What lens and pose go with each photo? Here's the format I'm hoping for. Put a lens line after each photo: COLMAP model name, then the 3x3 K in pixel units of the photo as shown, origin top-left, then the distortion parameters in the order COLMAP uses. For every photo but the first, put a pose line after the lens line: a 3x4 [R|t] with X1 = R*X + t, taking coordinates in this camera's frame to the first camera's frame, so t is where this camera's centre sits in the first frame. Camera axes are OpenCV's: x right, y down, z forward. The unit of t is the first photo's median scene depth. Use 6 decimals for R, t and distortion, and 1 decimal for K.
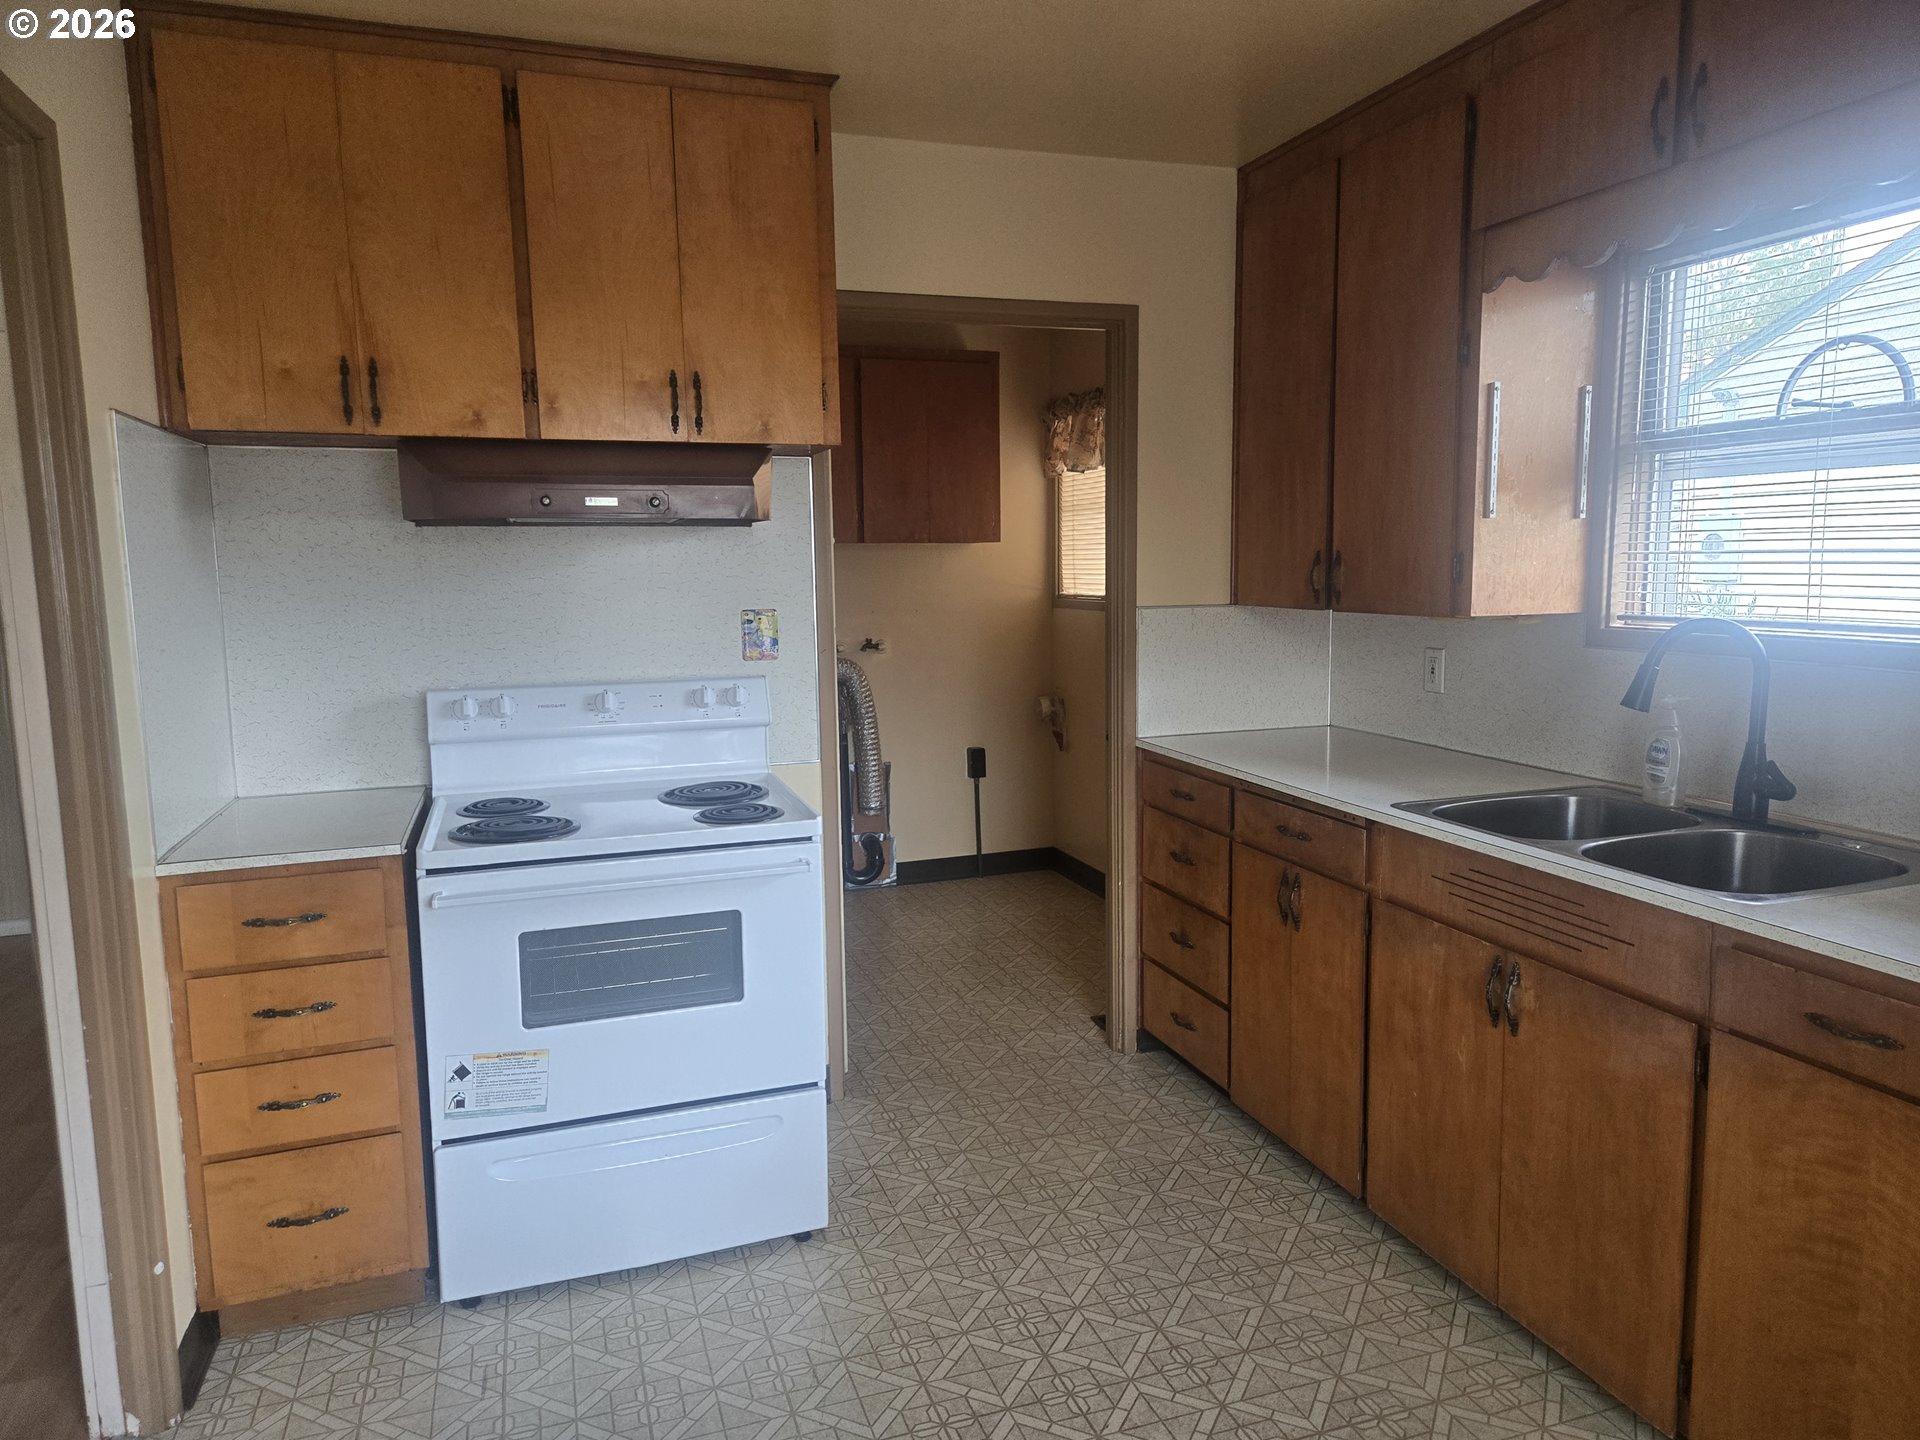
lens RADIAL K [[1284.0, 0, 968.3], [0, 1284.0, 714.7], [0, 0, 1]] dist [0.080086, -0.069642]
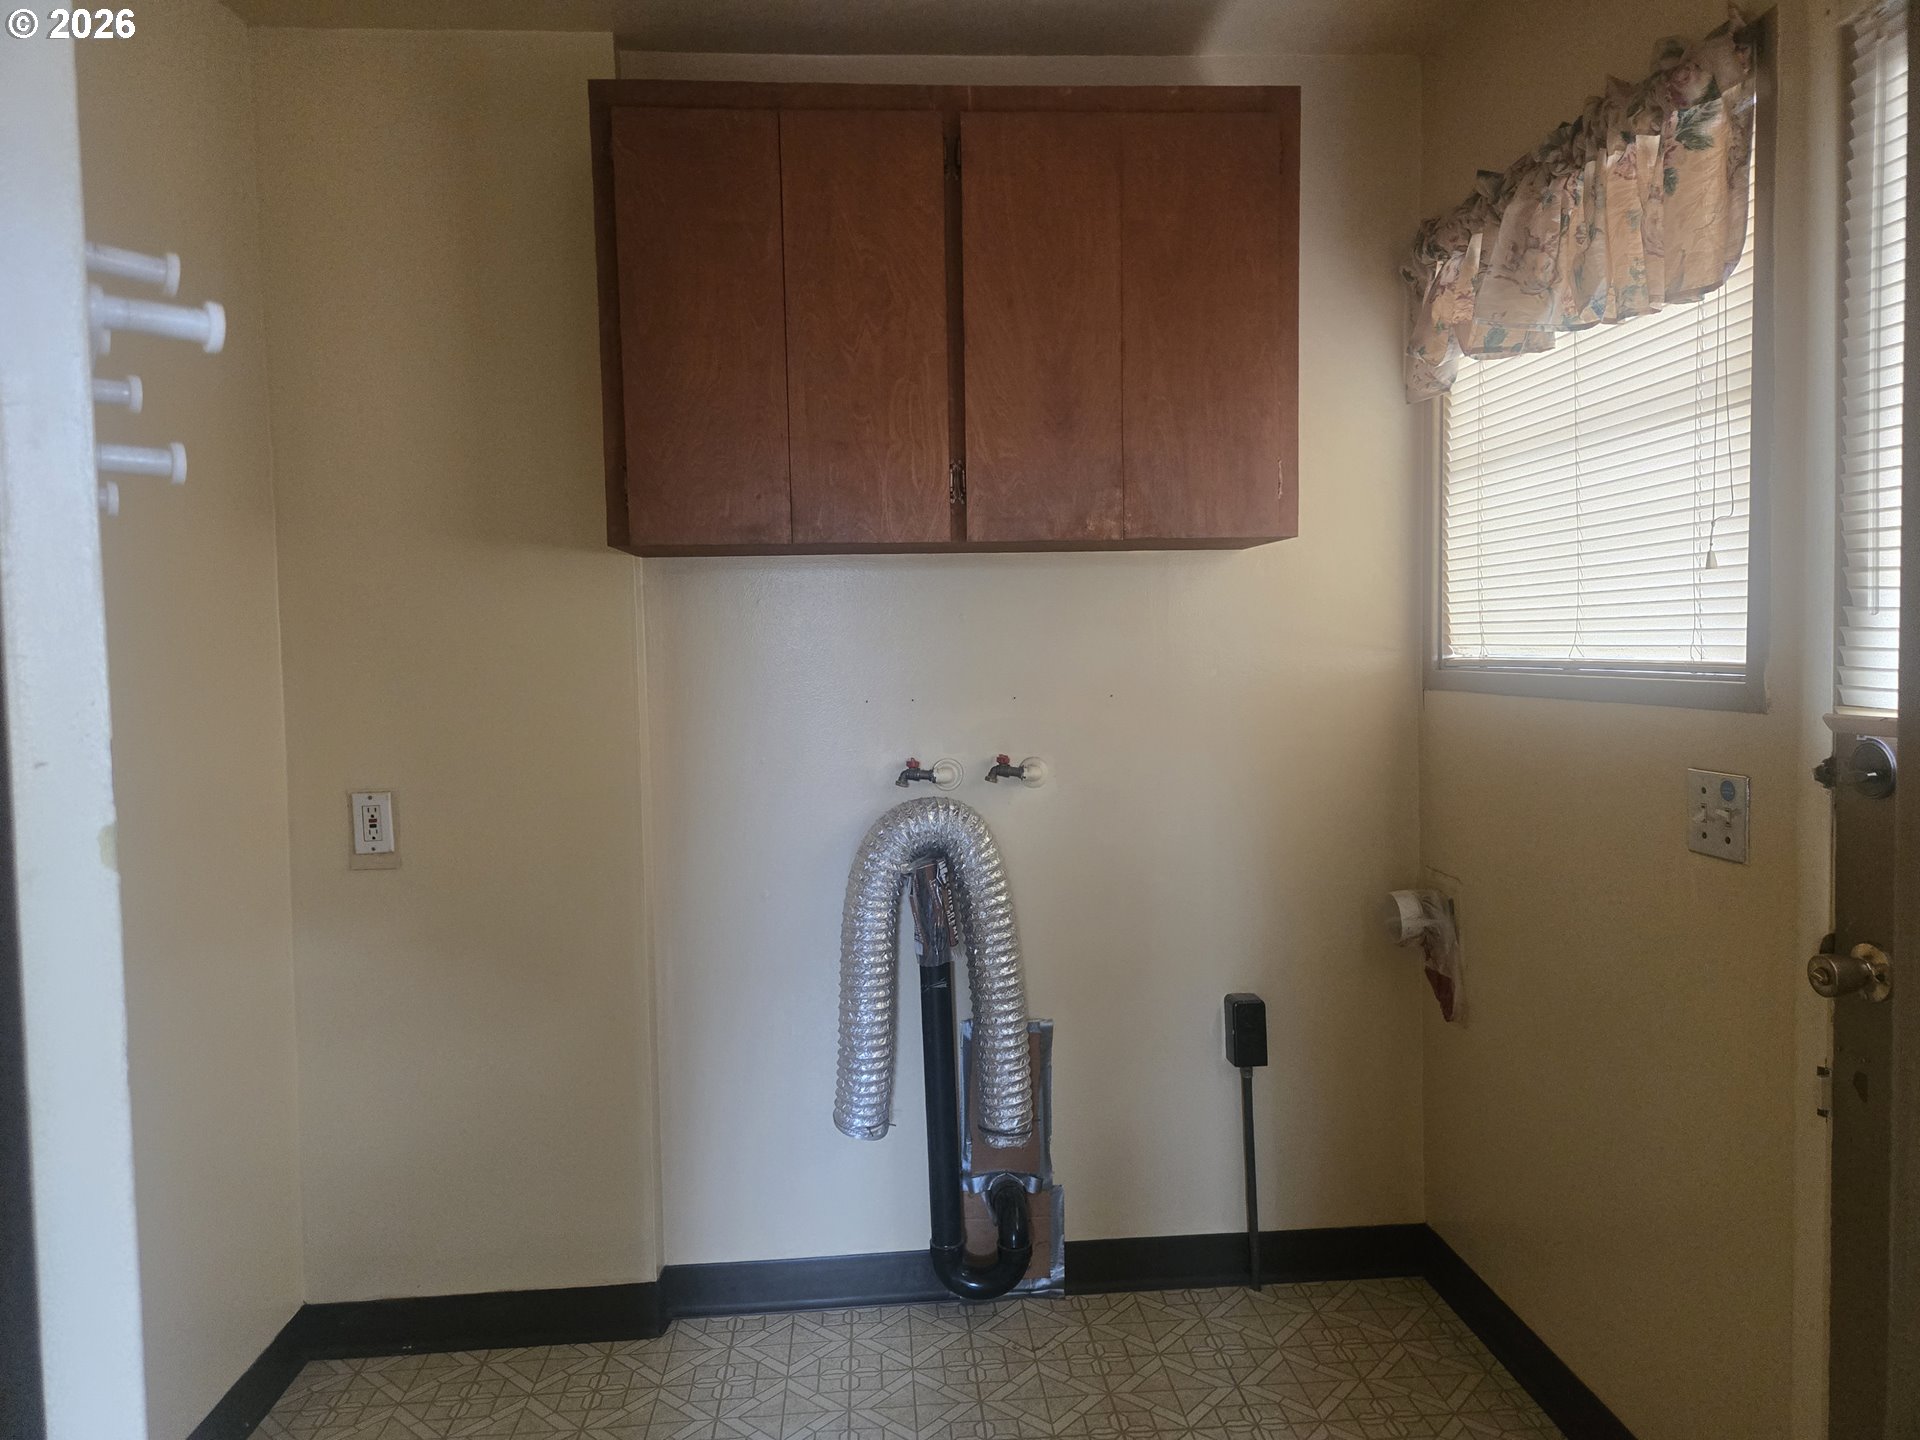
lens RADIAL K [[1180.3, 0, 962.9], [0, 1180.3, 721.6], [0, 0, 1]] dist [0.049243, 0.000577]
pose [[0.959942, 0.006165, -0.280131, 0.055957], [-0.026555, 0.997260, -0.069050, -0.082157], [0.278938, 0.073723, 0.957475, 1.151756]]
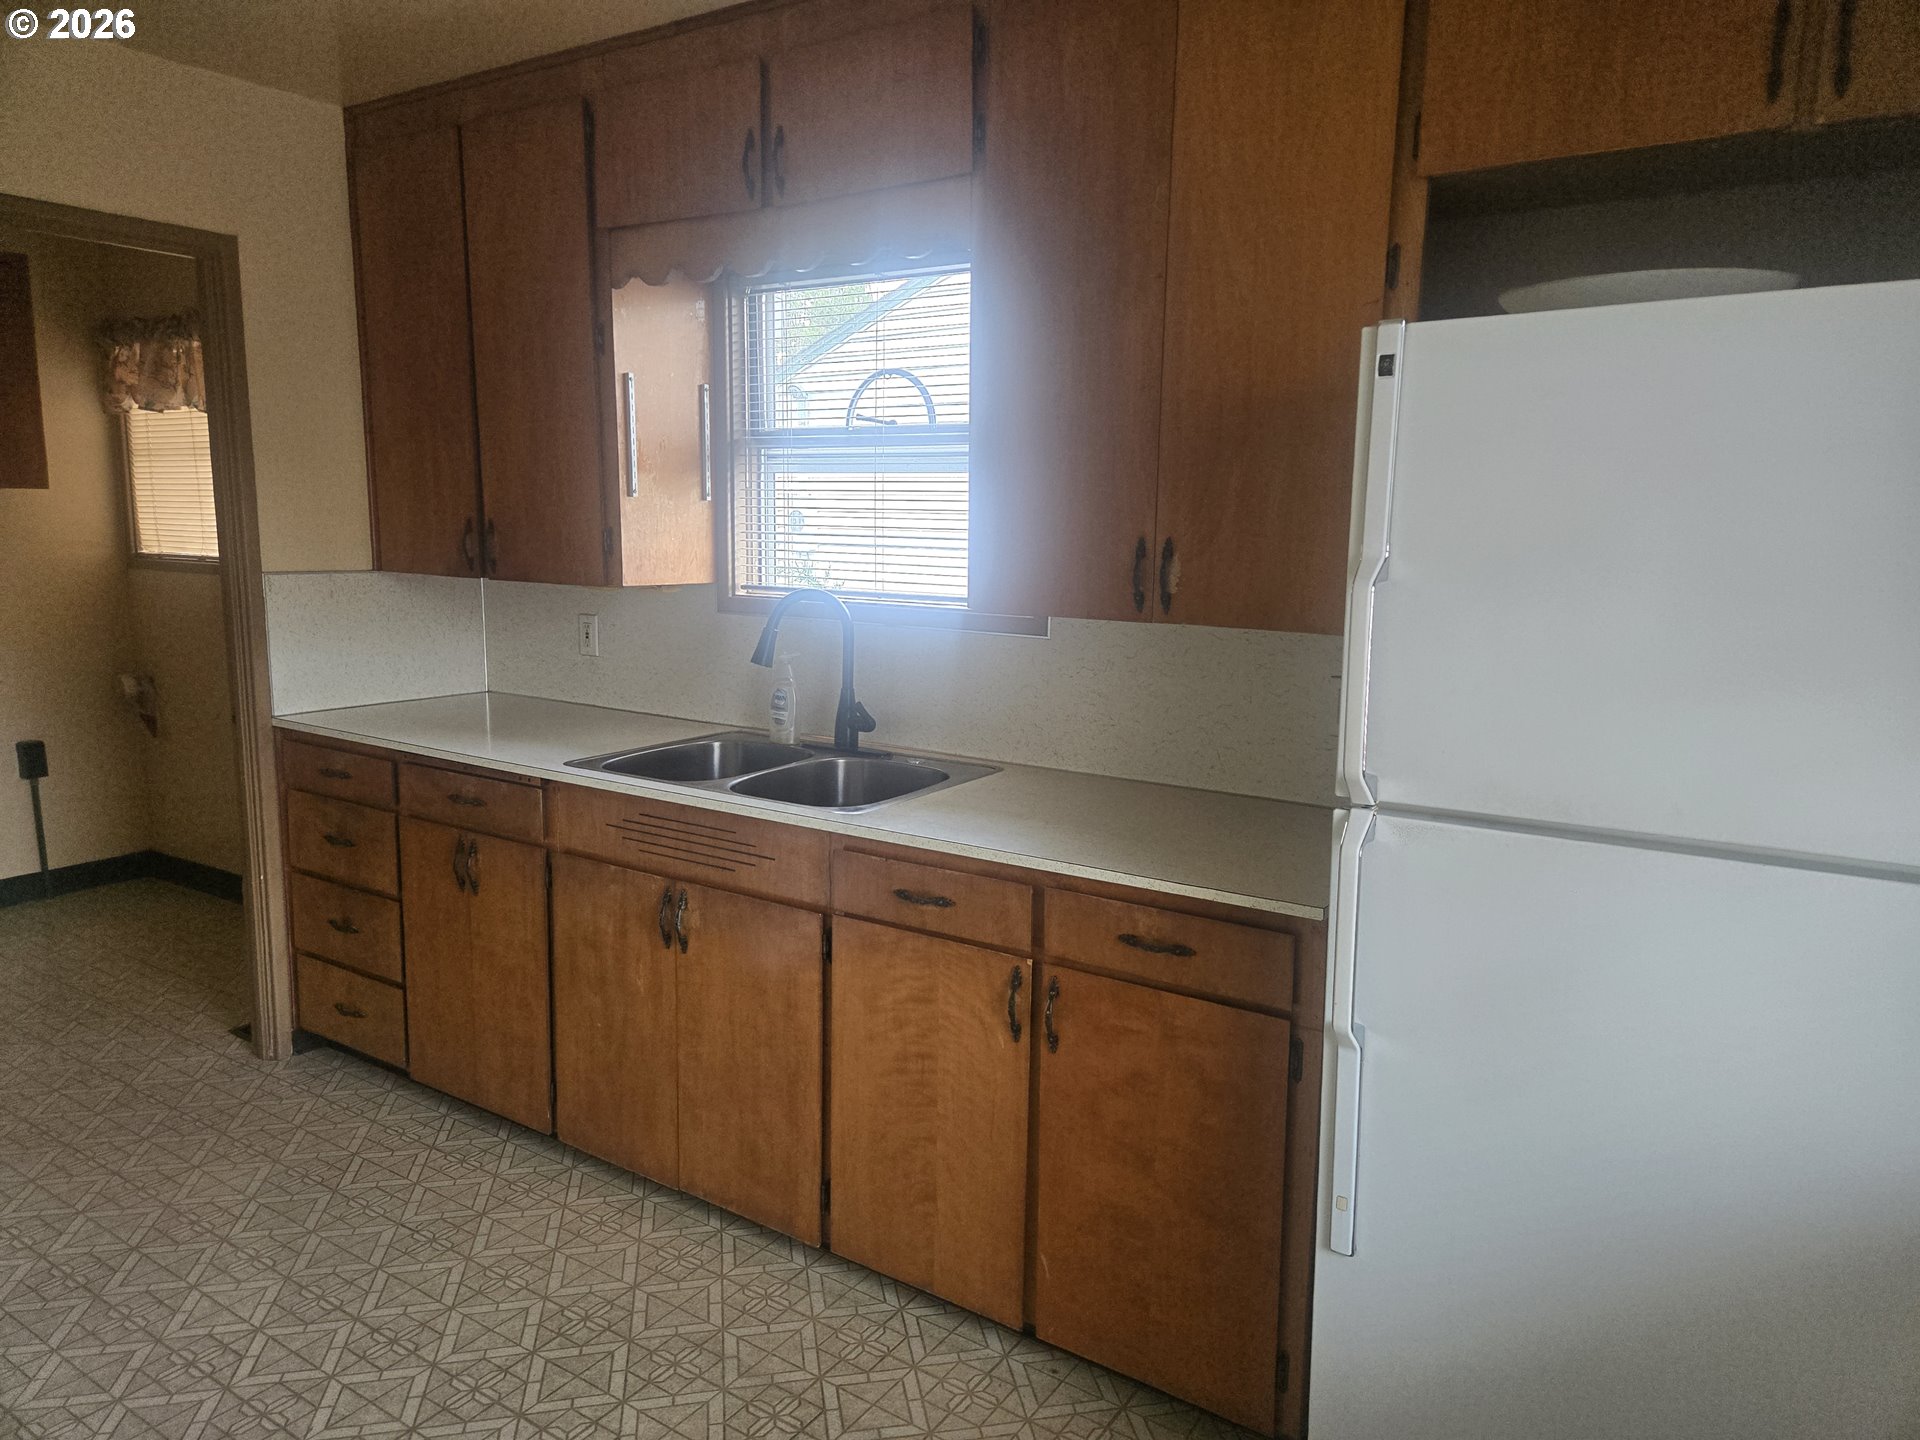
lens RADIAL K [[1284.0, 0, 973.0], [0, 1284.0, 718.3], [0, 0, 1]] dist [0.080086, -0.069642]
pose [[0.793637, -0.065701, 0.604834, -0.045523], [0.045595, 0.997779, 0.048557, -0.003594], [-0.606681, -0.010959, 0.794870, -0.049113]]
